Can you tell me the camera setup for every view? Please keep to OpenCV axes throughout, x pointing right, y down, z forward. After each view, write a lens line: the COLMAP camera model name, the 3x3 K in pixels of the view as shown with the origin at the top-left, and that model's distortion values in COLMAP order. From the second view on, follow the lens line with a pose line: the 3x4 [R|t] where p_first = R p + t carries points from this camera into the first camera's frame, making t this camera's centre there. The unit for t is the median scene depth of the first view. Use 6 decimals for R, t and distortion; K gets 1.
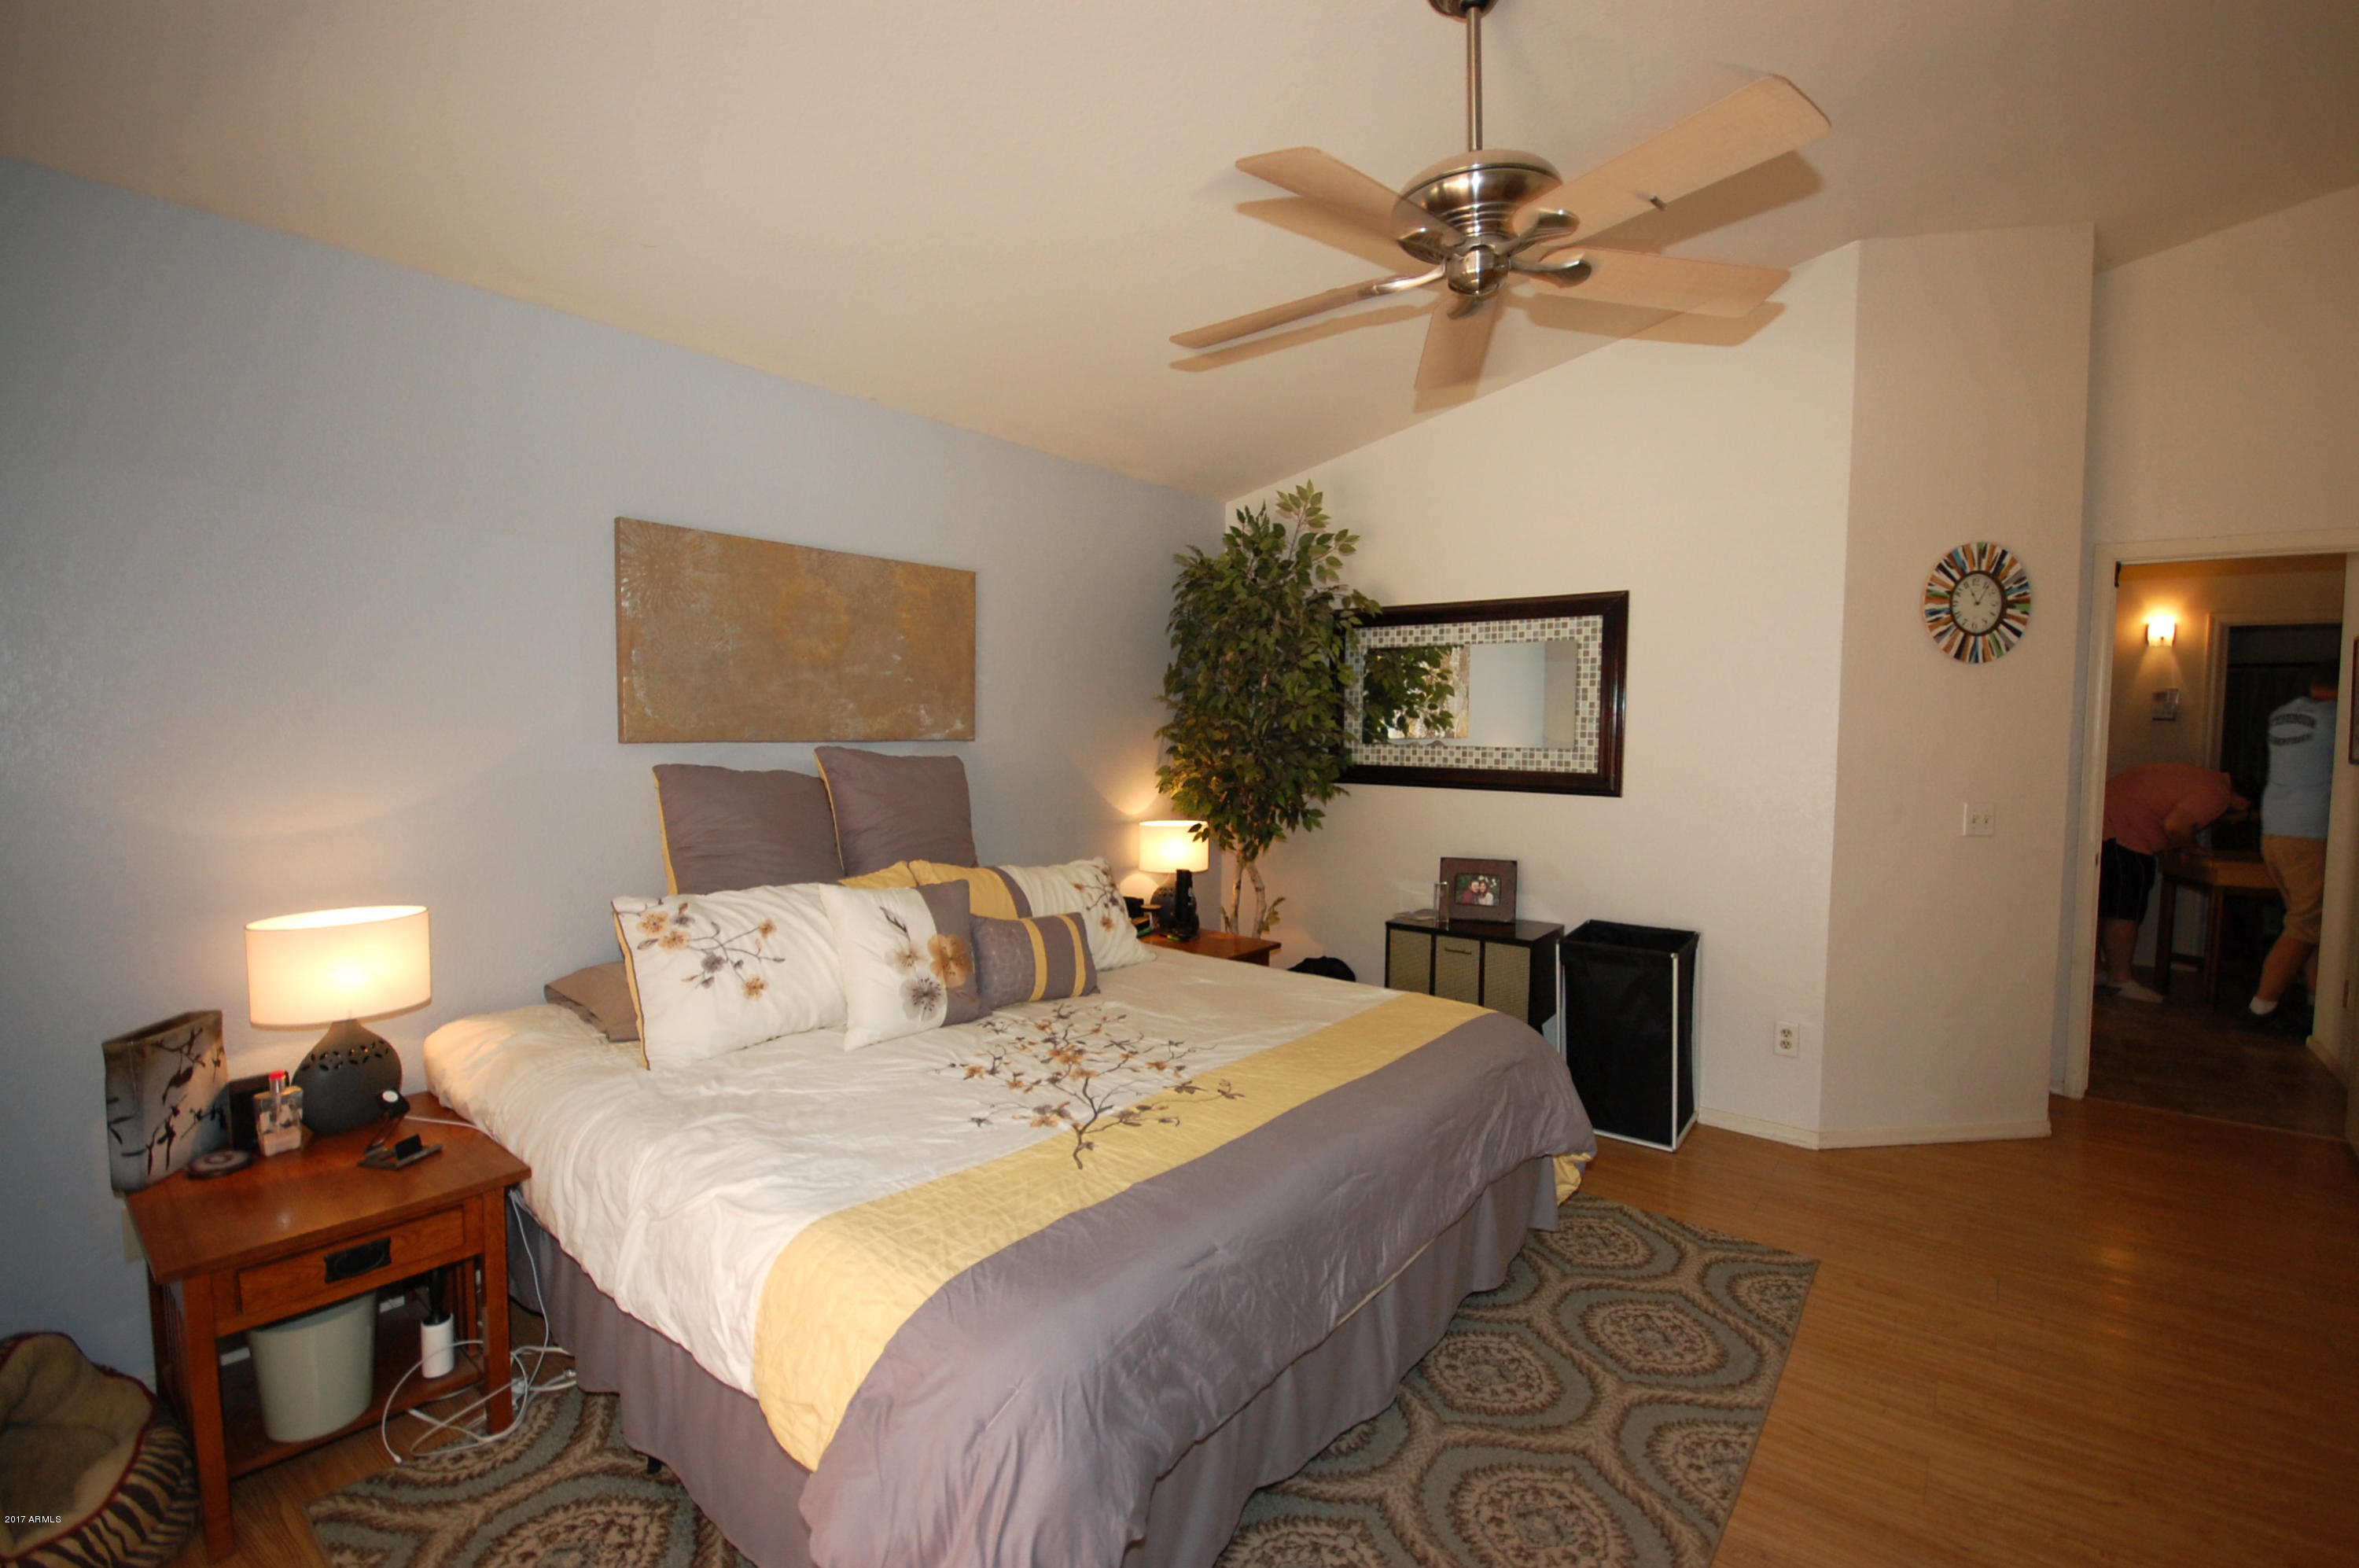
lens RADIAL K [[1035.9, 0, 1211.5], [0, 1035.9, 788.0], [0, 0, 1]] dist [0.005281, -0.009651]
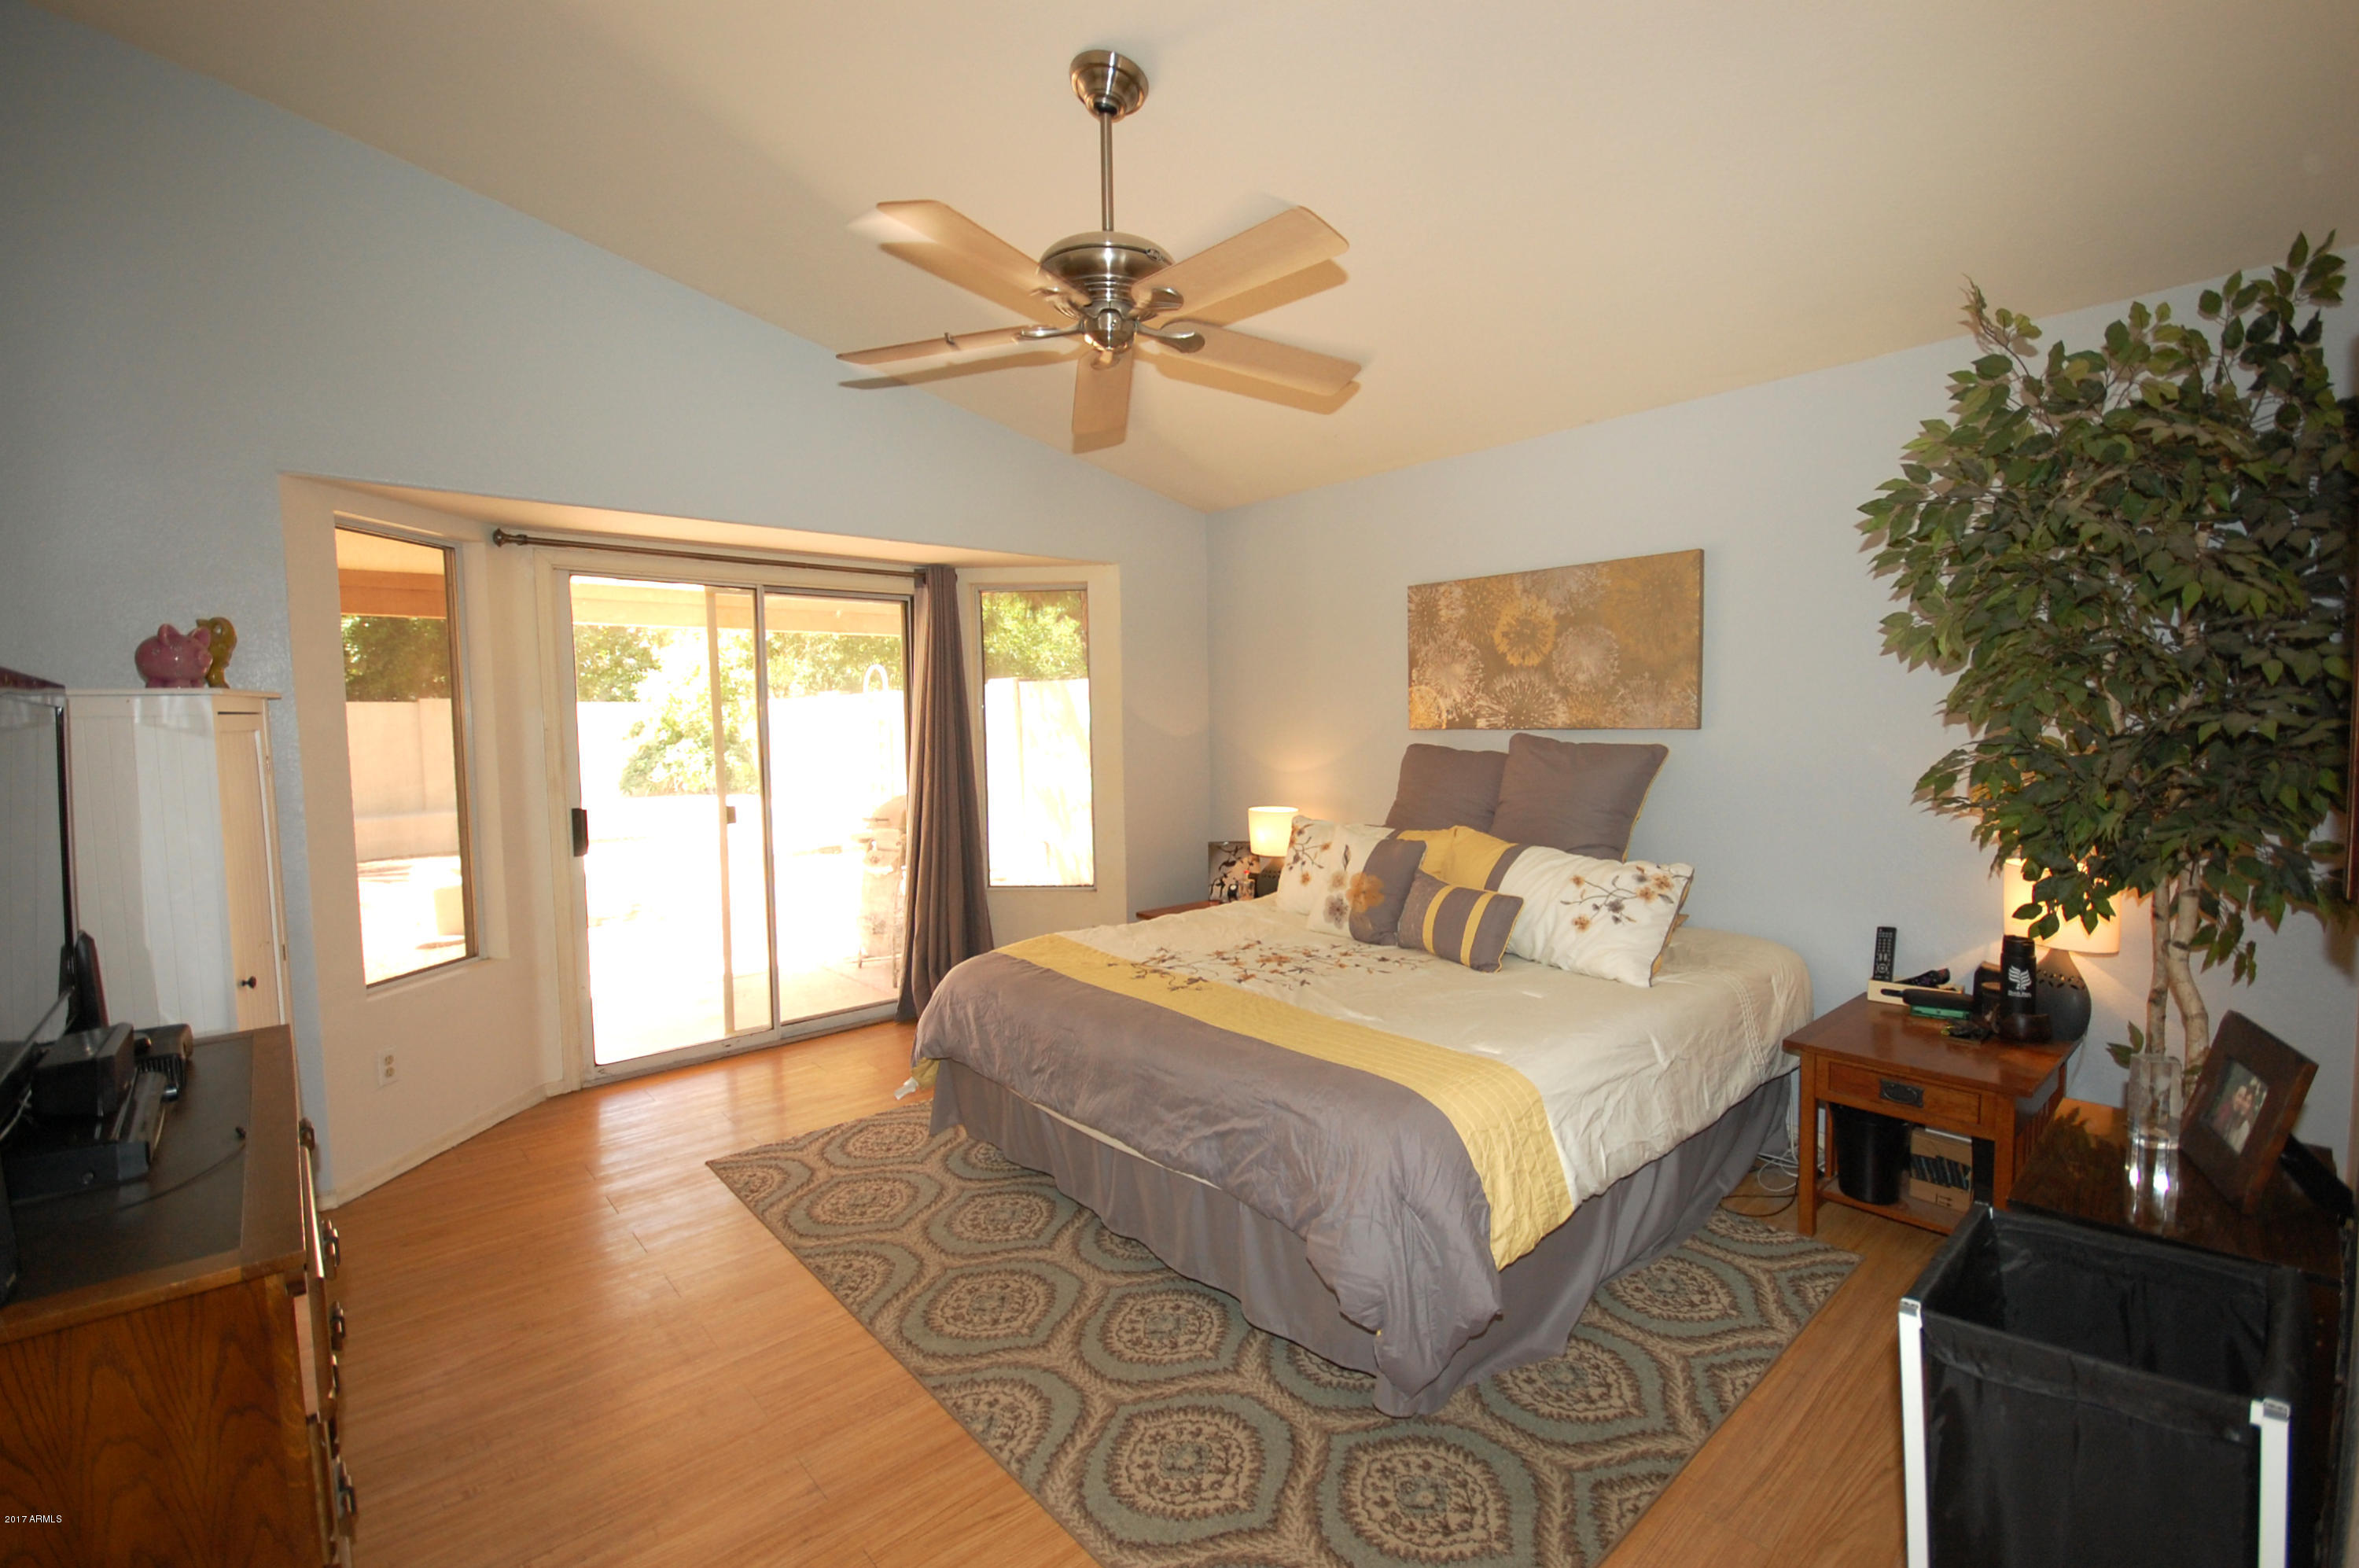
lens RADIAL K [[1028.7, 0, 1201.9], [0, 1028.7, 796.3], [0, 0, 1]] dist [0.001135, 0.000094]
pose [[-0.178163, 0.072667, -0.981314, 1.160026], [-0.050731, 0.995265, 0.082911, -0.061817], [0.982692, 0.064554, -0.173633, 1.096010]]
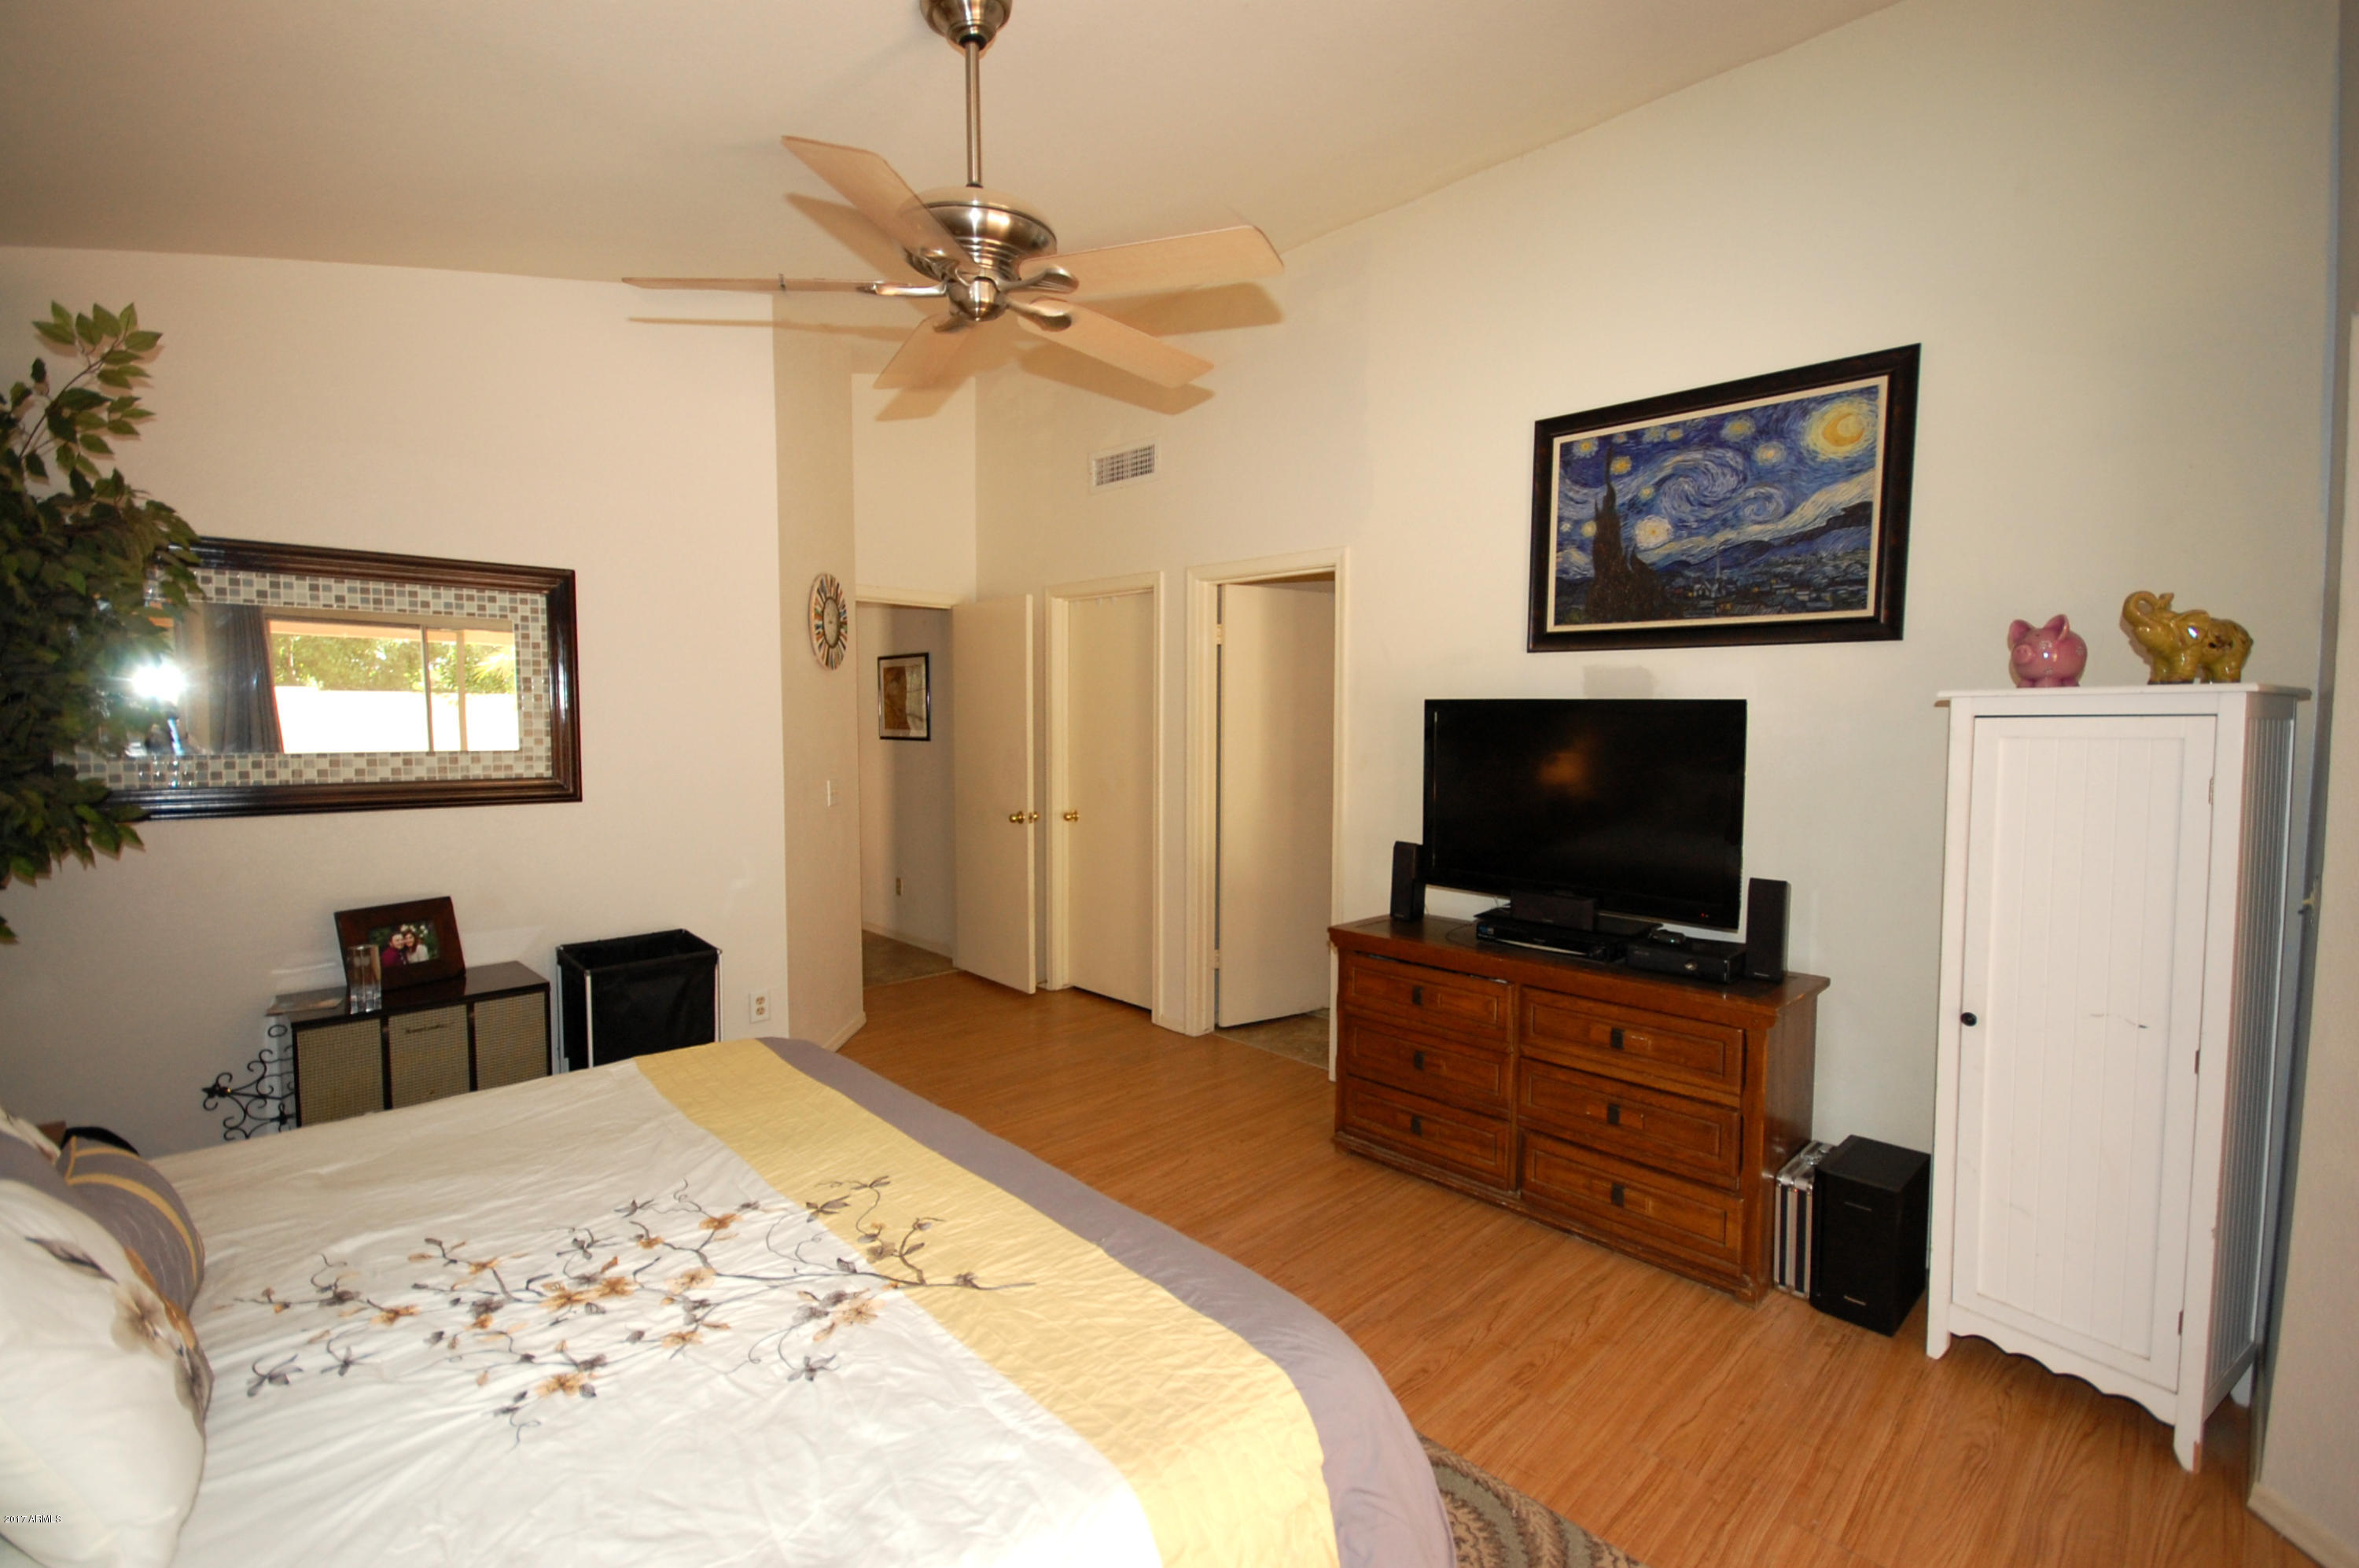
lens RADIAL K [[1052.1, 0, 1181.7], [0, 1052.1, 773.0], [0, 0, 1]] dist [0.001197, -0.009665]
pose [[0.126261, -0.059616, 0.990204, -0.658695], [0.060209, 0.996813, 0.052337, -0.047913], [-0.990168, 0.053012, 0.129448, 0.556892]]
